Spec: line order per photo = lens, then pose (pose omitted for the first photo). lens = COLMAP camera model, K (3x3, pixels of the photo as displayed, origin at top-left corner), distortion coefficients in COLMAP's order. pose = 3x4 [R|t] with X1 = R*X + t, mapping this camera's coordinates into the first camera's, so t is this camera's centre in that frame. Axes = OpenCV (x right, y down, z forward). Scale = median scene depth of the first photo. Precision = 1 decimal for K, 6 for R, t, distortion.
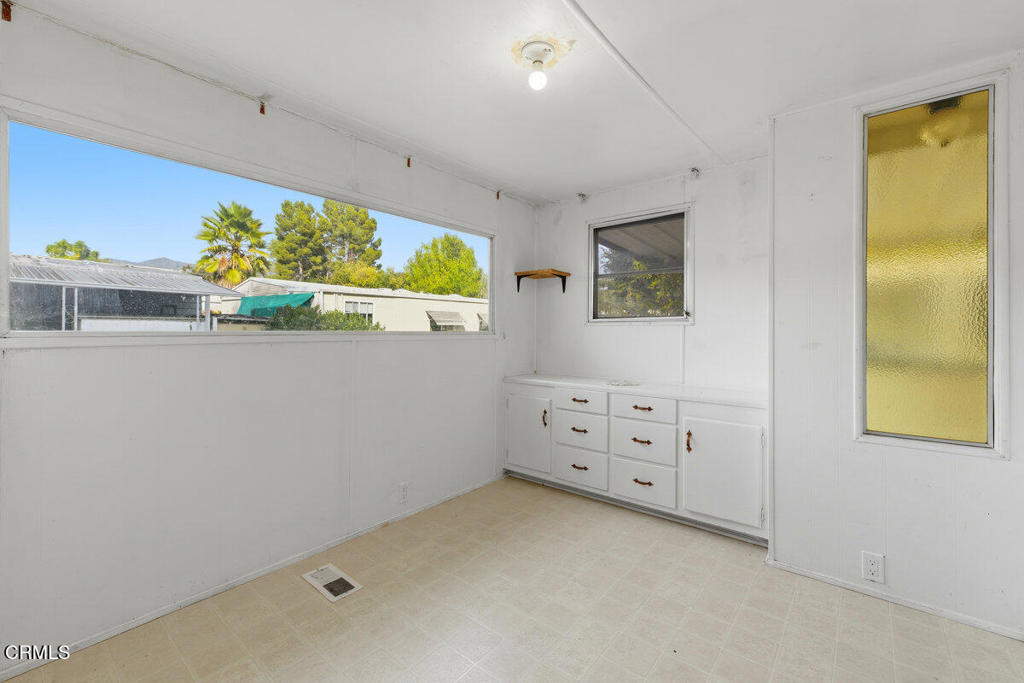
lens RADIAL K [[429.8, 0, 512.5], [0, 429.8, 332.8], [0, 0, 1]] dist [0.000390, -0.000064]
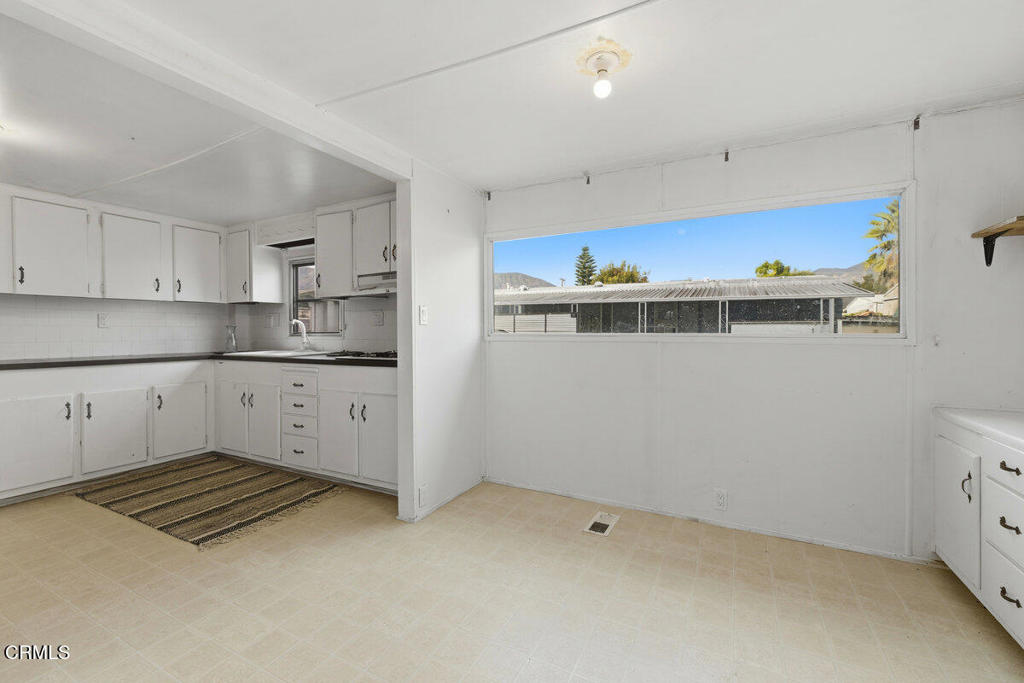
lens RADIAL K [[429.8, 0, 512.5], [0, 429.8, 332.8], [0, 0, 1]] dist [0.000390, -0.000064]
pose [[0.200873, -0.002066, -0.979615, 0.152989], [-0.005465, 0.999980, -0.003230, 0.000457], [0.979602, 0.006002, 0.200857, 0.087473]]
